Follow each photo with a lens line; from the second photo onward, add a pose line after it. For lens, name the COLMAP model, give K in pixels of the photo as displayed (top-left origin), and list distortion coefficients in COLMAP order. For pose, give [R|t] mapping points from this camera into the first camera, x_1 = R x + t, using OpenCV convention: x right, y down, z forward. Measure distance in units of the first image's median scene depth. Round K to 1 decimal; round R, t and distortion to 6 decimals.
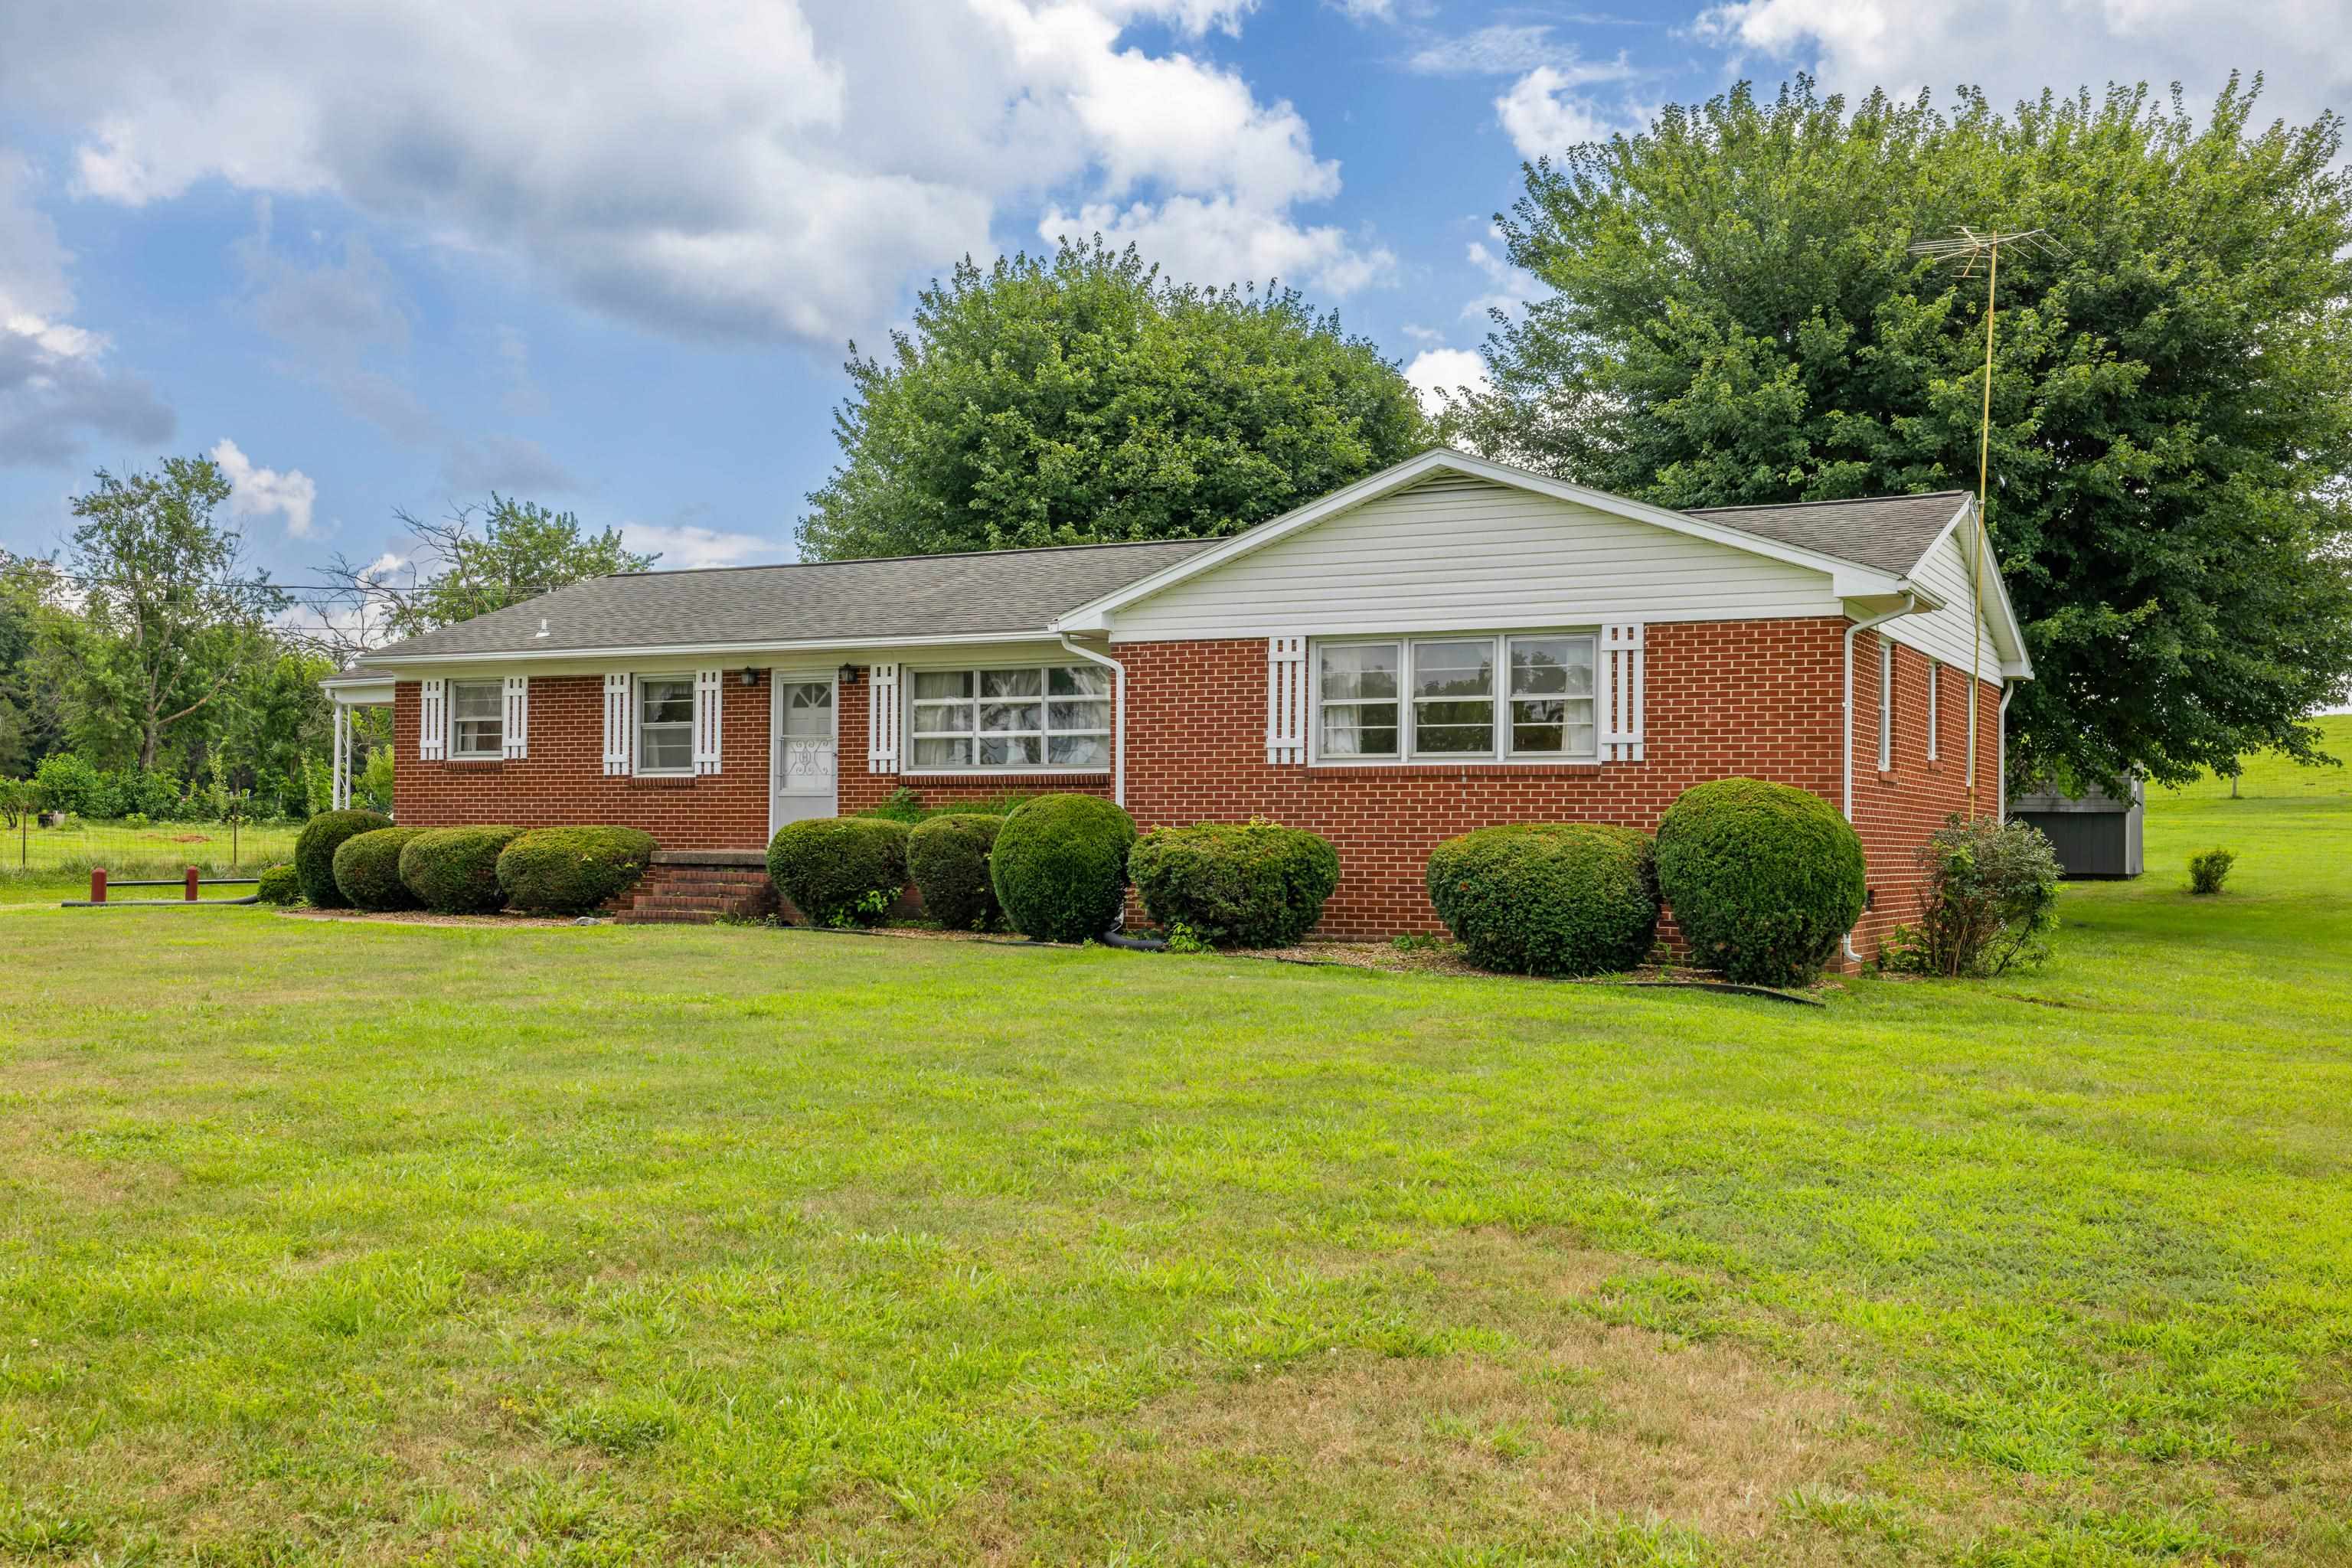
lens RADIAL K [[2299.0, 0, 1176.0], [0, 2299.0, 784.0], [0, 0, 1]] dist [-0.002335, 0.005374]
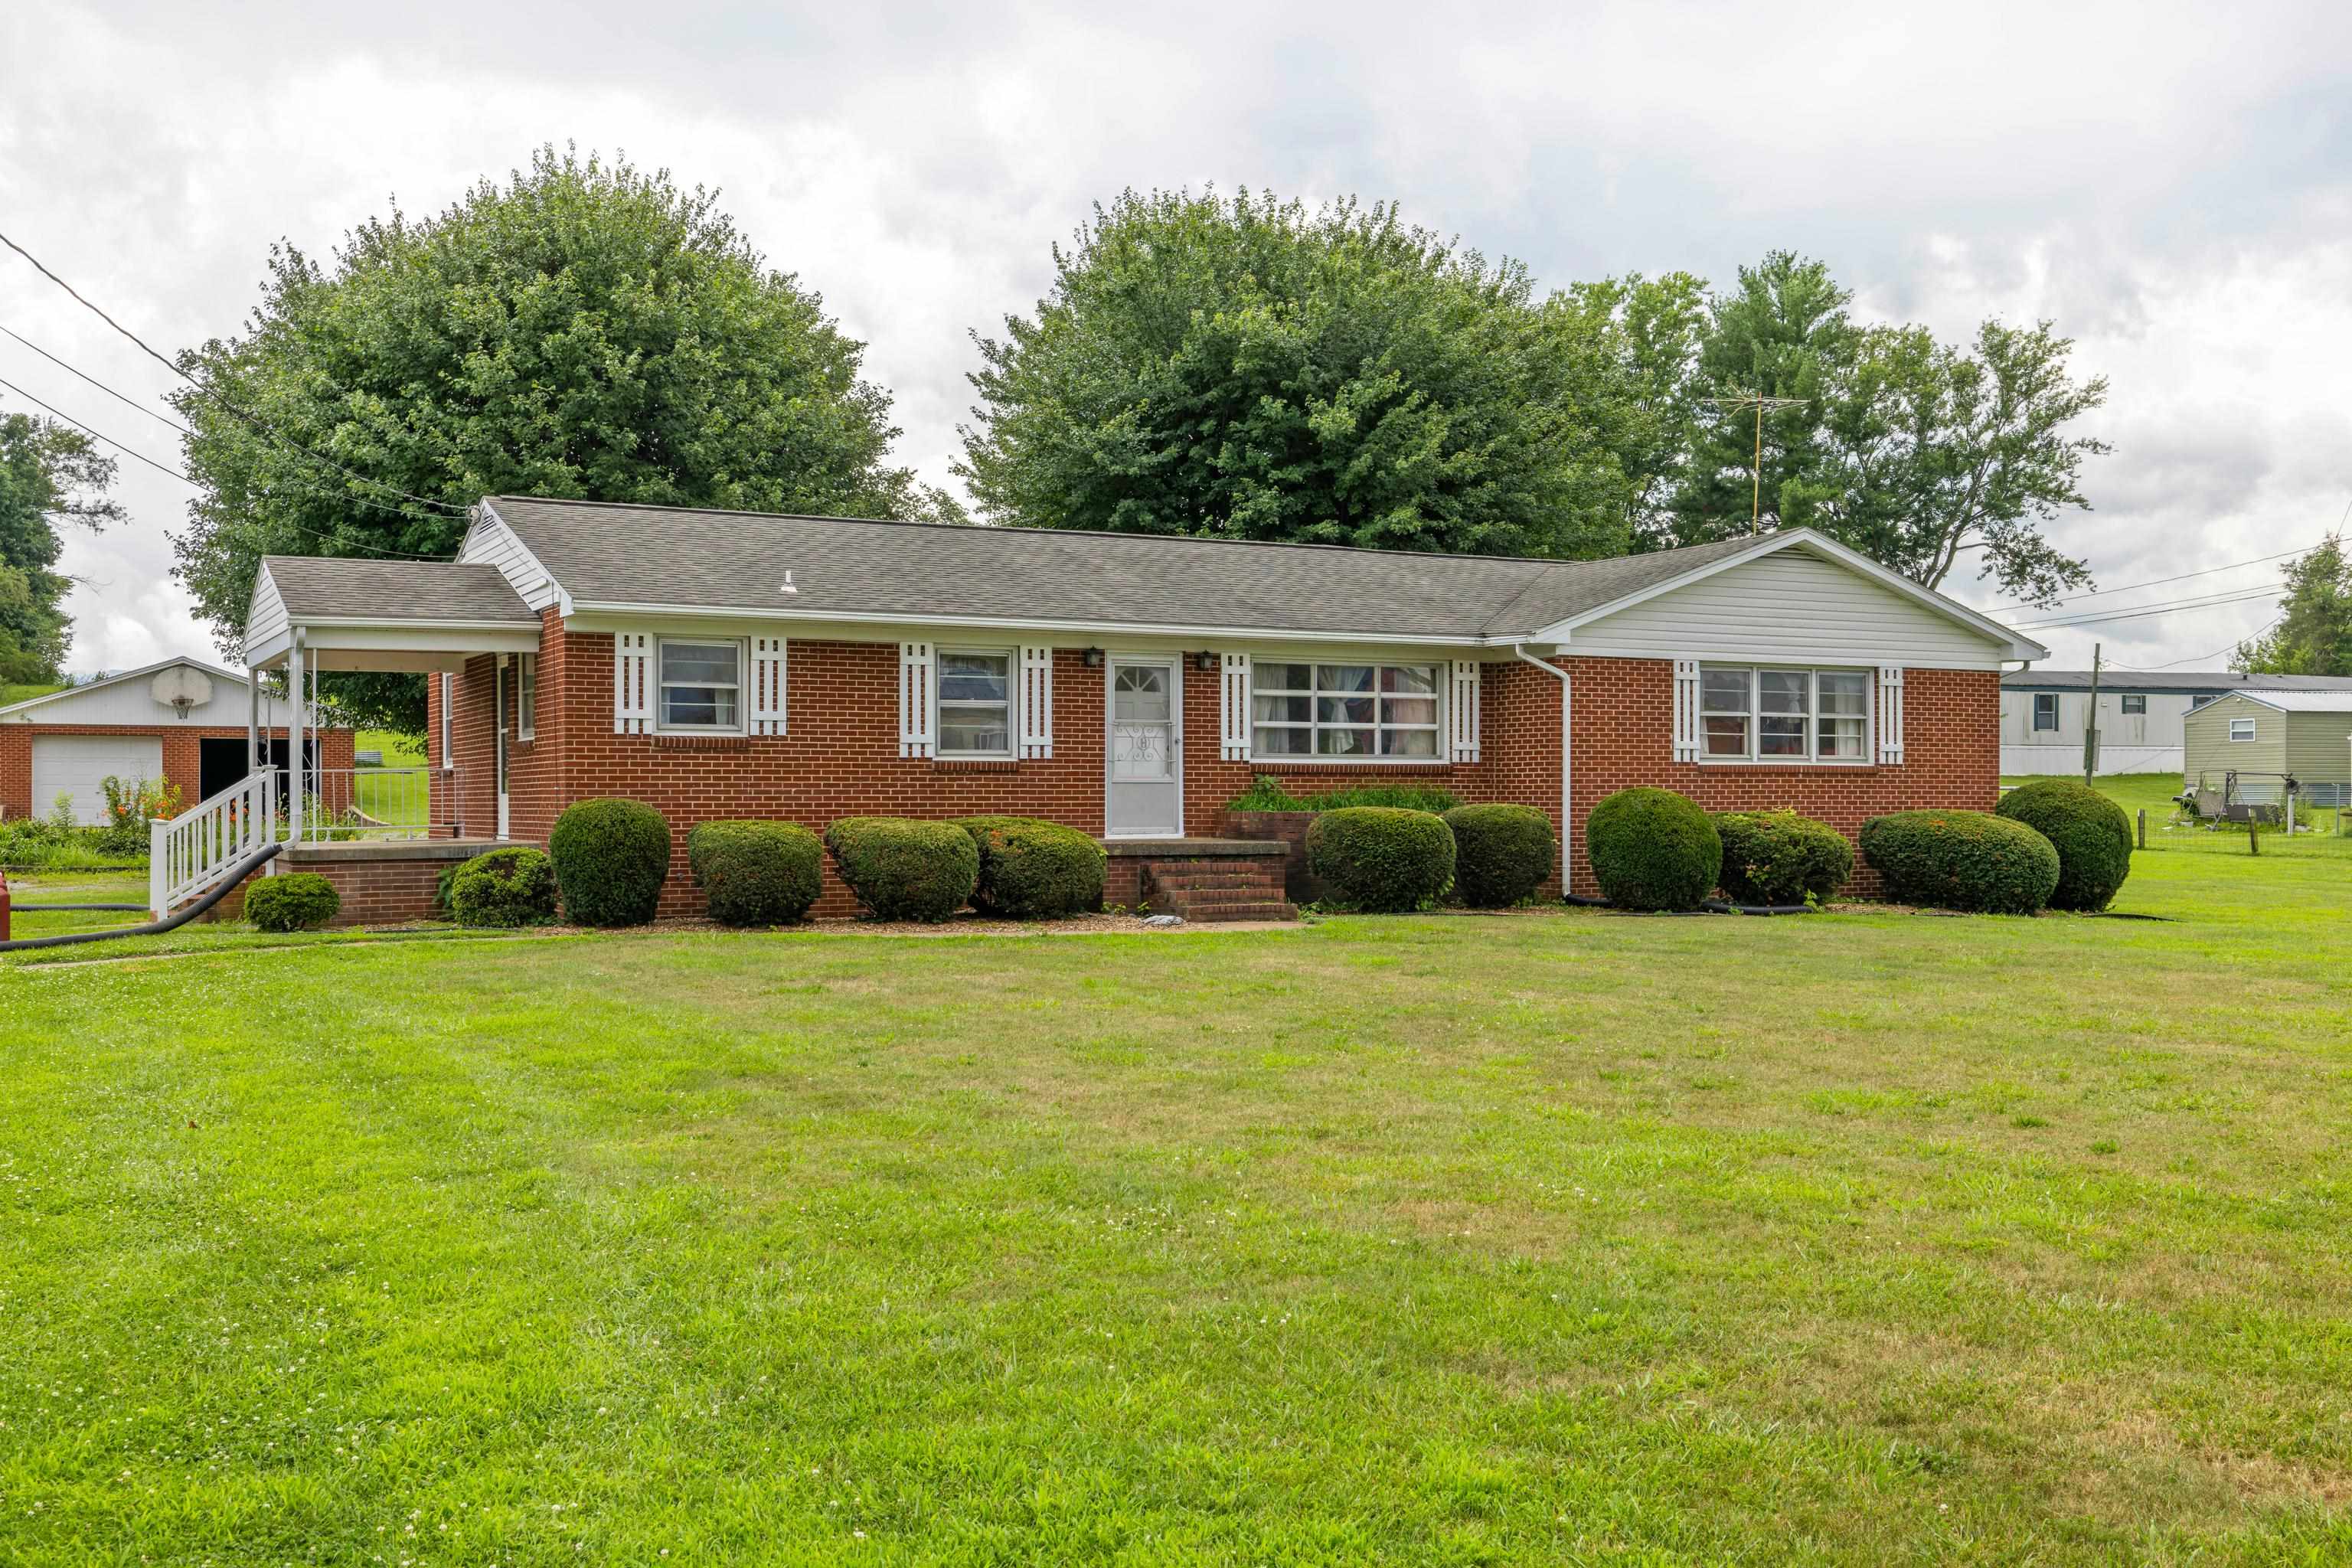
lens RADIAL K [[2299.0, 0, 1176.0], [0, 2299.0, 784.0], [0, 0, 1]] dist [-0.002335, 0.005374]
pose [[0.569445, -0.004724, 0.822016, -1.025717], [-0.017339, 0.999692, 0.017757, -0.012604], [-0.821847, -0.024364, 0.569187, 0.463844]]
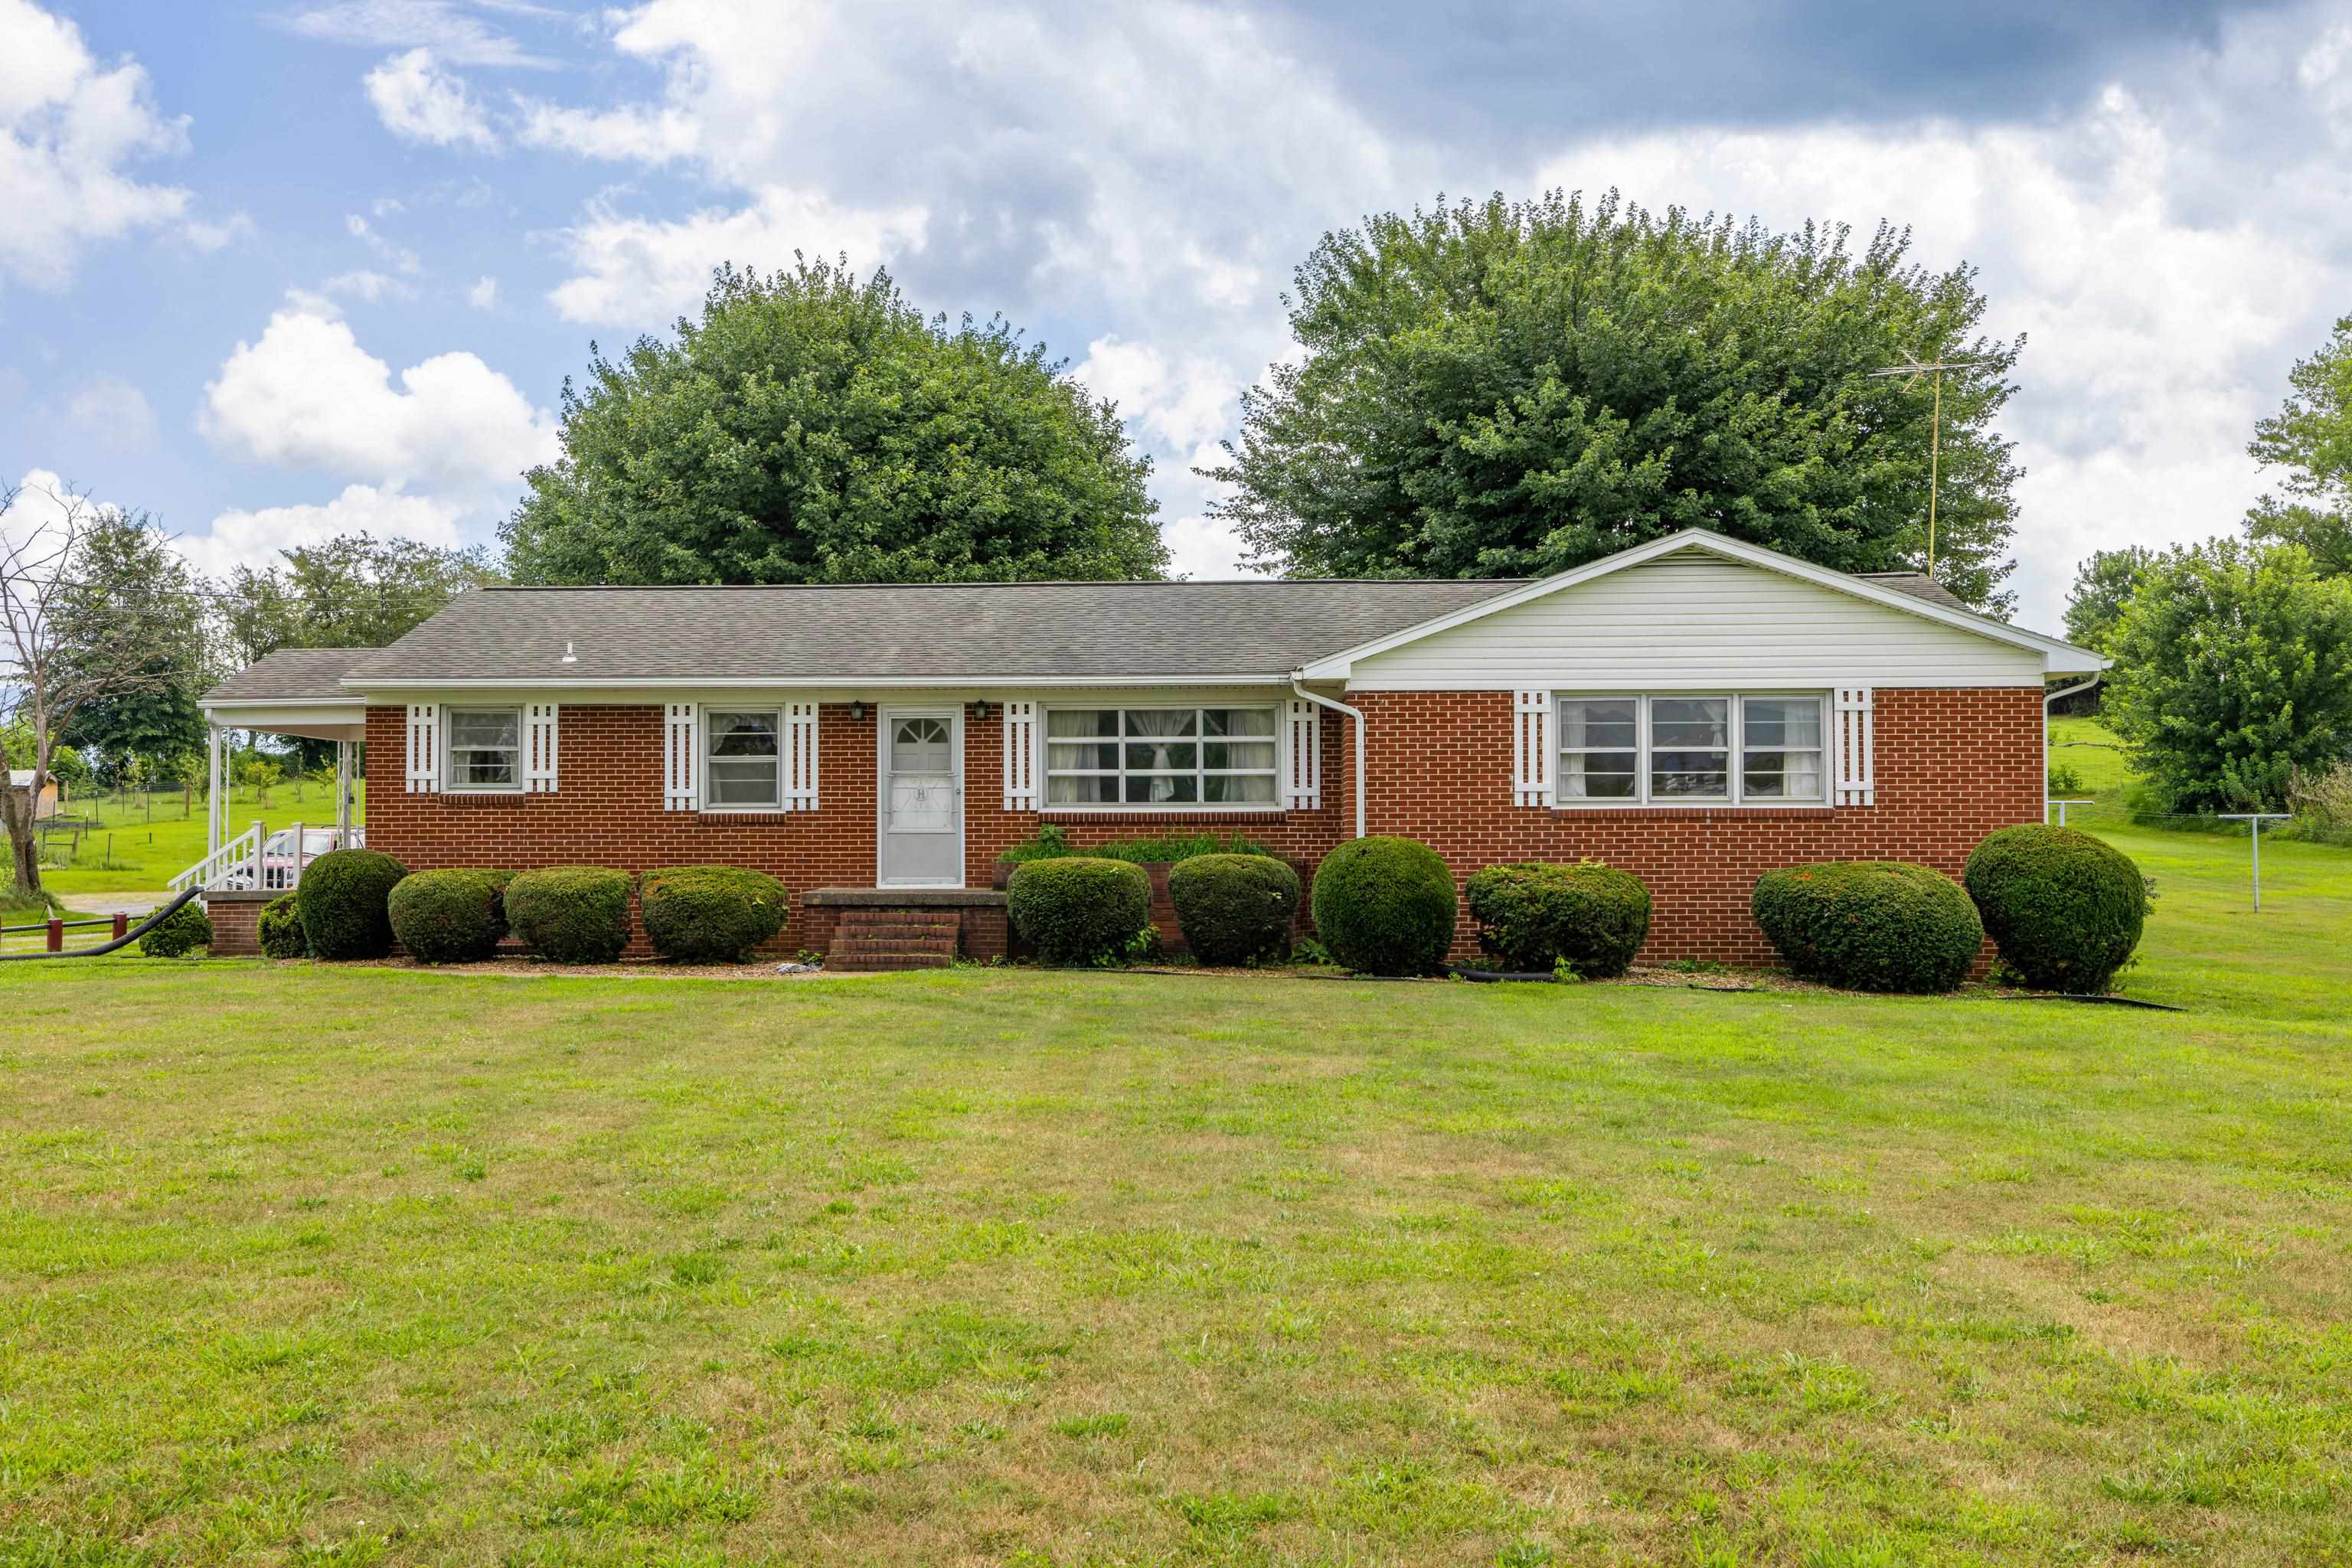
lens RADIAL K [[2319.7, 0, 1067.2], [0, 2319.7, 784.5], [0, 0, 1]] dist [0.006196, -0.000808]
pose [[0.915944, -0.000241, 0.401307, -0.540339], [-0.000959, 0.999996, 0.002791, -0.019712], [-0.401305, -0.002941, 0.915940, 0.067036]]
